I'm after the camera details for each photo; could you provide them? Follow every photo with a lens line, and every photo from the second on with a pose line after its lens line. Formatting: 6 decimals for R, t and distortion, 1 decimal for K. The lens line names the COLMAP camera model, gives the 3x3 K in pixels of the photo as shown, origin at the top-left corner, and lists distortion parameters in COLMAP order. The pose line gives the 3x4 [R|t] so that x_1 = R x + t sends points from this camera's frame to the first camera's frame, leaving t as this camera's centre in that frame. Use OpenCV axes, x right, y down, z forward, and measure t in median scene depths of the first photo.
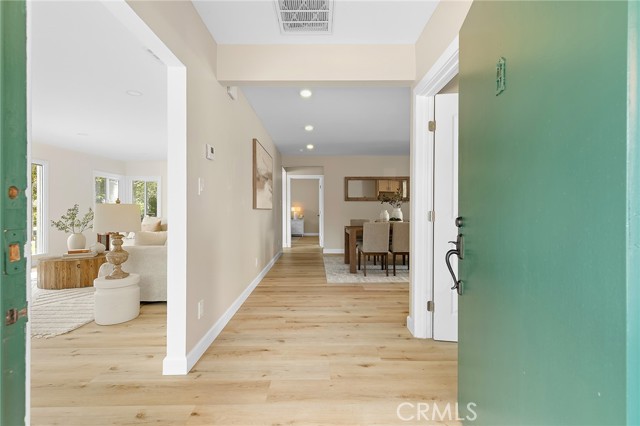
lens RADIAL K [[296.7, 0, 319.5], [0, 296.7, 210.7], [0, 0, 1]] dist [0.003015, 0.000045]
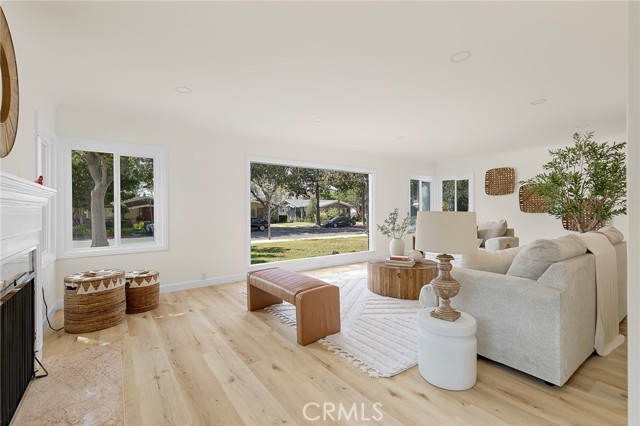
lens RADIAL K [[296.7, 0, 321.4], [0, 296.7, 210.7], [0, 0, 1]] dist [0.003015, 0.000045]
pose [[0.598538, -0.003075, -0.801088, -0.212546], [0.007254, 0.999972, 0.001581, -0.020570], [0.801061, -0.006758, 0.598544, 0.252260]]
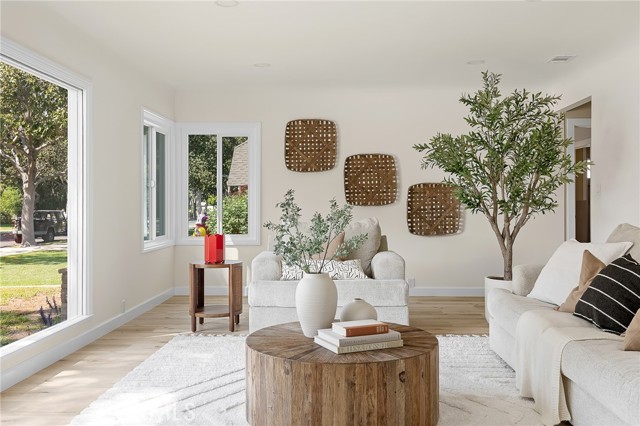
lens RADIAL K [[595.4, 0, 322.5], [0, 595.4, 208.5], [0, 0, 1]] dist [0.113524, 0.000000]
pose [[0.999886, -0.006875, 0.013436, -0.933480], [0.006739, 0.999926, 0.010118, -0.010324], [-0.013505, -0.010026, 0.999859, 0.336472]]
